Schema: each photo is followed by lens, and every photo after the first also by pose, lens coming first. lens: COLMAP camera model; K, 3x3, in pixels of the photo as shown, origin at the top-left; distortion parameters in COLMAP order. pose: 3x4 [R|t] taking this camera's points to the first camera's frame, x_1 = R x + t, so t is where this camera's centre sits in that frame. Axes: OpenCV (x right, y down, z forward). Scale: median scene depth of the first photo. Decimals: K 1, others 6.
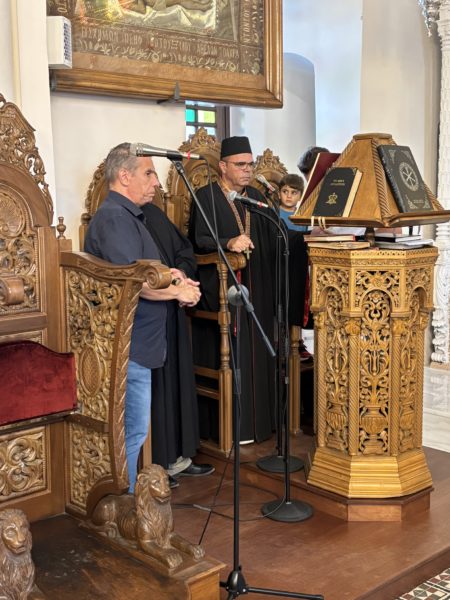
lens RADIAL K [[782.1, 0, 221.2], [0, 782.1, 302.4], [0, 0, 1]] dist [0.088024, 0.000000]
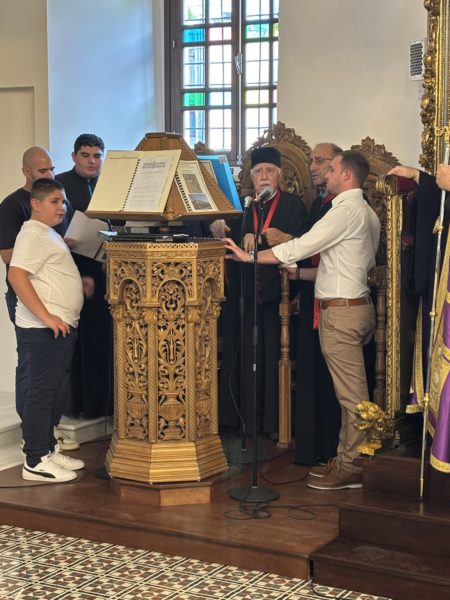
lens RADIAL K [[1184.6, 0, 228.4], [0, 1184.6, 298.8], [0, 0, 1]] dist [0.138140, 0.000000]
pose [[0.971781, -0.017607, 0.235228, -0.100234], [0.025958, 0.999136, -0.032453, 0.059925], [-0.234453, 0.037643, 0.971398, -0.549113]]
